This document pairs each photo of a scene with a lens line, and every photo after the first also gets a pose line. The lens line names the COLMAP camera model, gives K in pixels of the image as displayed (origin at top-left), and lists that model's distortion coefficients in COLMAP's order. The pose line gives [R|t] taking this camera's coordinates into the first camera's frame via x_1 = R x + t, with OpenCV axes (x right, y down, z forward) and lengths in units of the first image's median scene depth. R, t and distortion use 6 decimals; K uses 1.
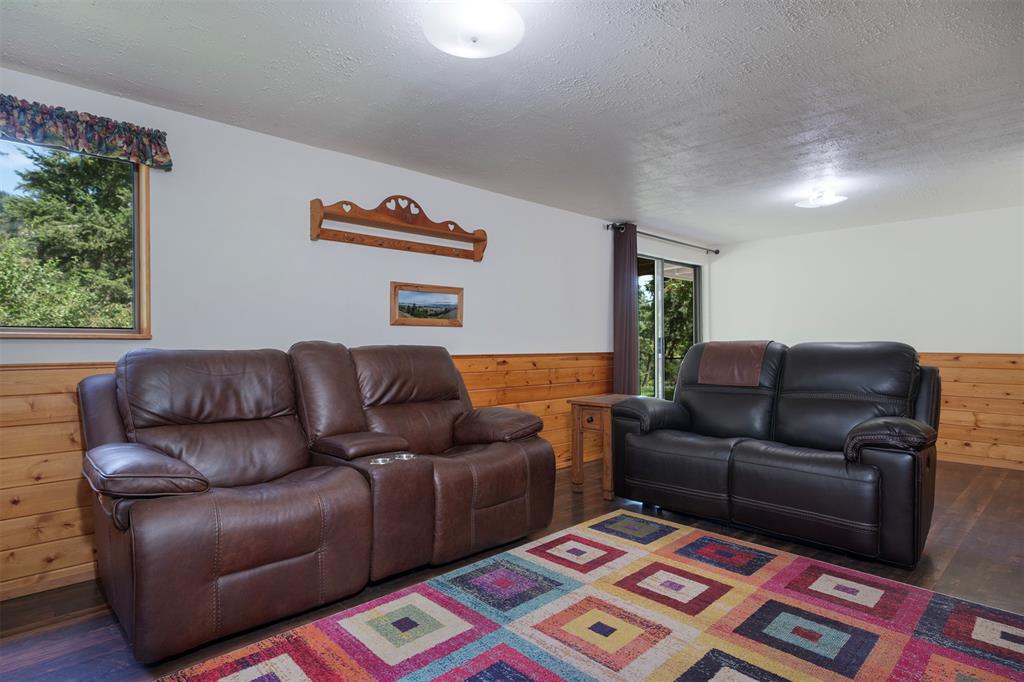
lens RADIAL K [[547.7, 0, 506.3], [0, 547.7, 343.3], [0, 0, 1]] dist [0.005480, -0.001328]
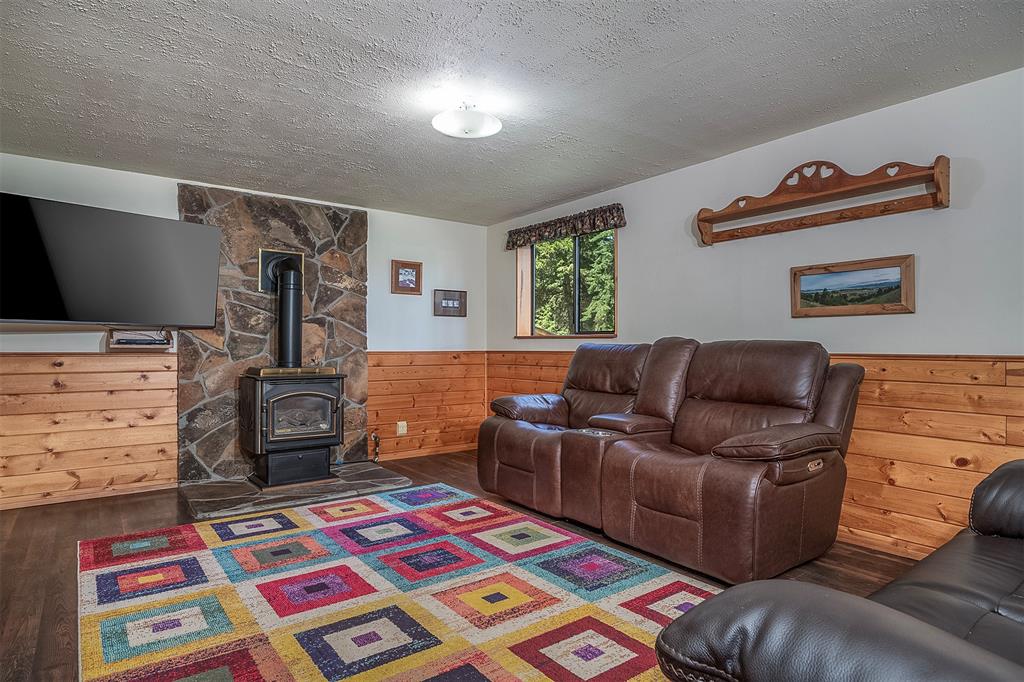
lens RADIAL K [[547.7, 0, 507.1], [0, 547.7, 342.5], [0, 0, 1]] dist [0.005480, -0.001328]
pose [[-0.098267, 0.000824, -0.995160, 1.029263], [0.004468, 0.999990, 0.000387, 0.006118], [0.995150, -0.004408, -0.098269, 0.920831]]
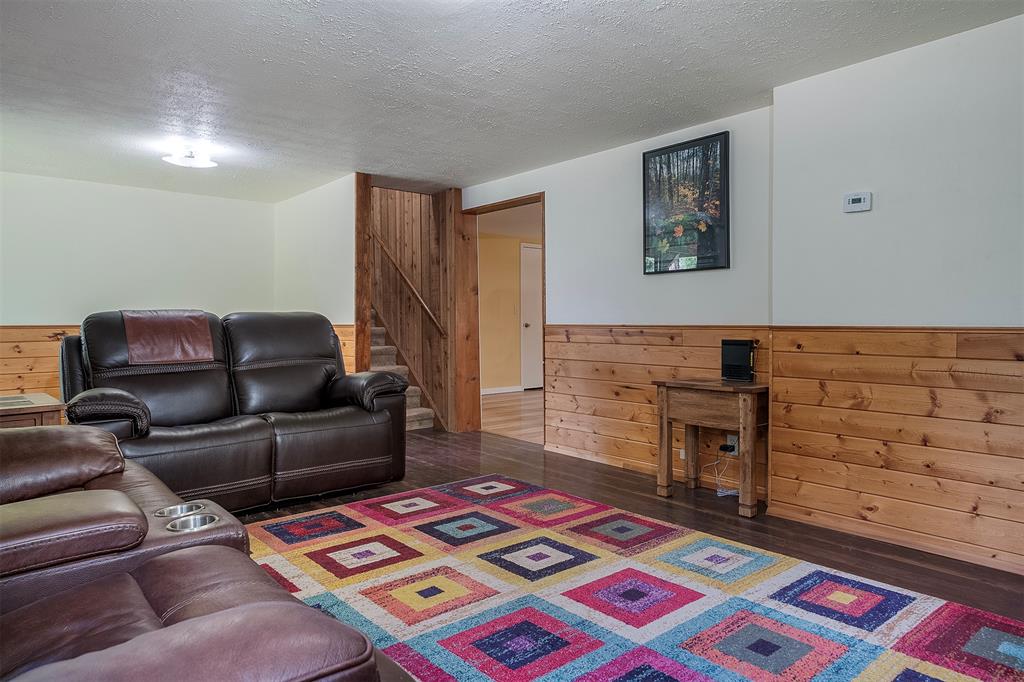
lens RADIAL K [[626.6, 0, 512.2], [0, 626.6, 336.5], [0, 0, 1]] dist [0.000455, -0.001971]
pose [[0.046587, -0.019286, 0.998728, -0.792016], [0.000995, 0.999814, 0.019260, 0.017745], [-0.998914, 0.000096, 0.046597, 0.642891]]
